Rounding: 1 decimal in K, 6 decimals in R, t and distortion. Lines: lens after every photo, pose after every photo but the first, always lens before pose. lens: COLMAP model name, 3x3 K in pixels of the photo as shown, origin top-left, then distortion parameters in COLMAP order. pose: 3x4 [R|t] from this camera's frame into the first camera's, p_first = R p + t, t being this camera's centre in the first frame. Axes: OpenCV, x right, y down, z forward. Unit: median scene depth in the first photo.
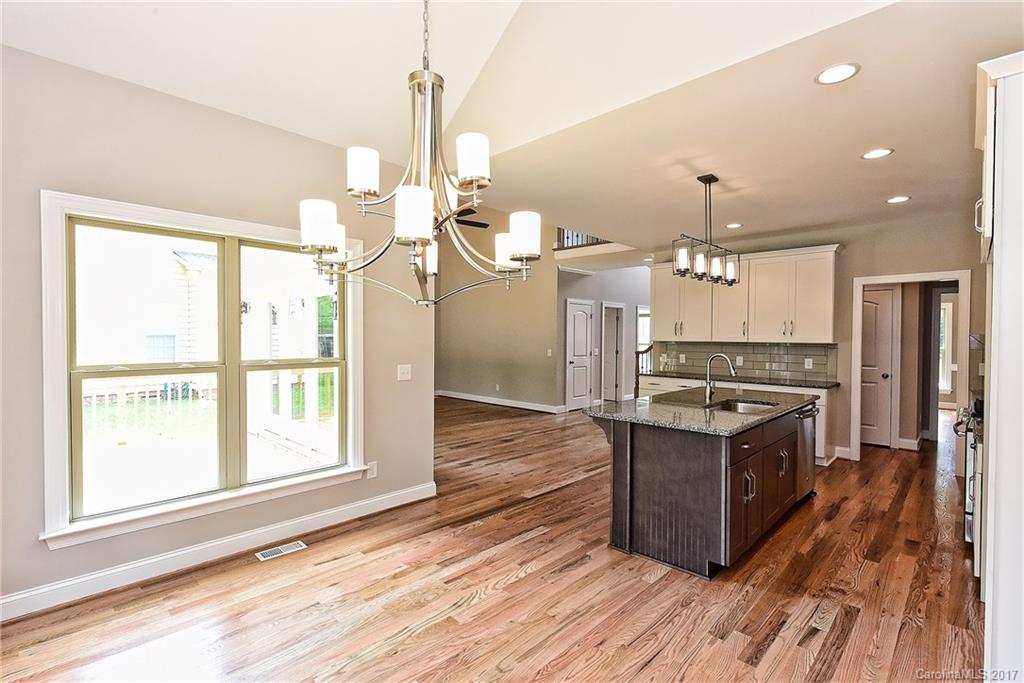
lens RADIAL K [[456.8, 0, 527.6], [0, 456.8, 335.3], [0, 0, 1]] dist [-0.002965, 0.000353]
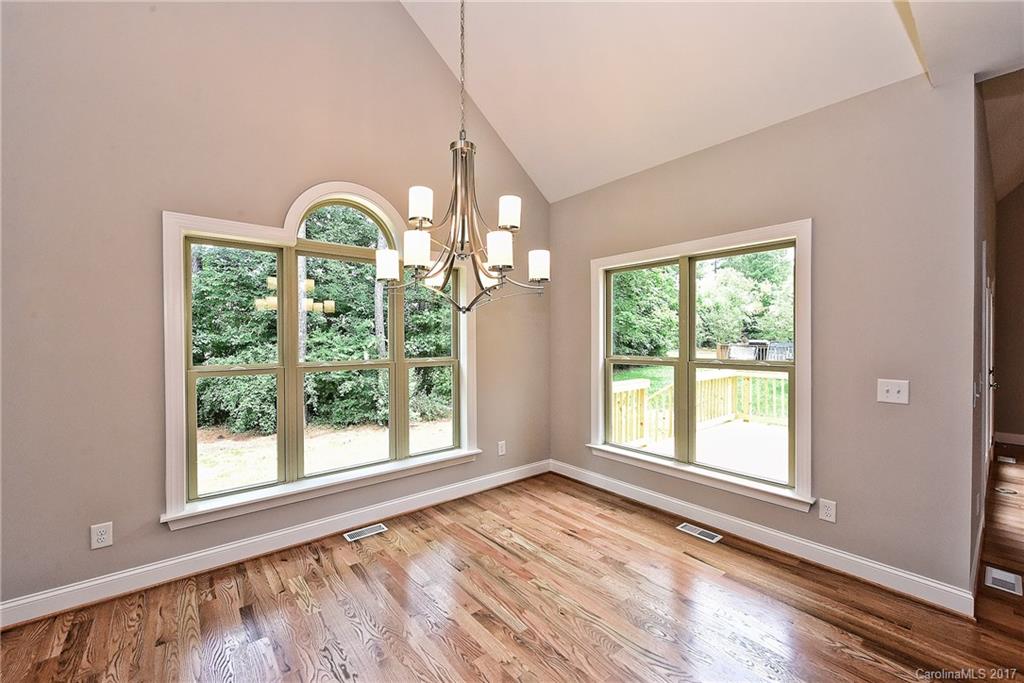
lens RADIAL K [[410.2, 0, 505.3], [0, 410.2, 335.7], [0, 0, 1]] dist [-0.010146, 0.000603]
pose [[-0.125239, -0.011178, -0.992064, 0.492404], [0.002370, 0.999930, -0.011566, 0.007113], [0.992124, -0.003800, -0.125204, 0.647871]]
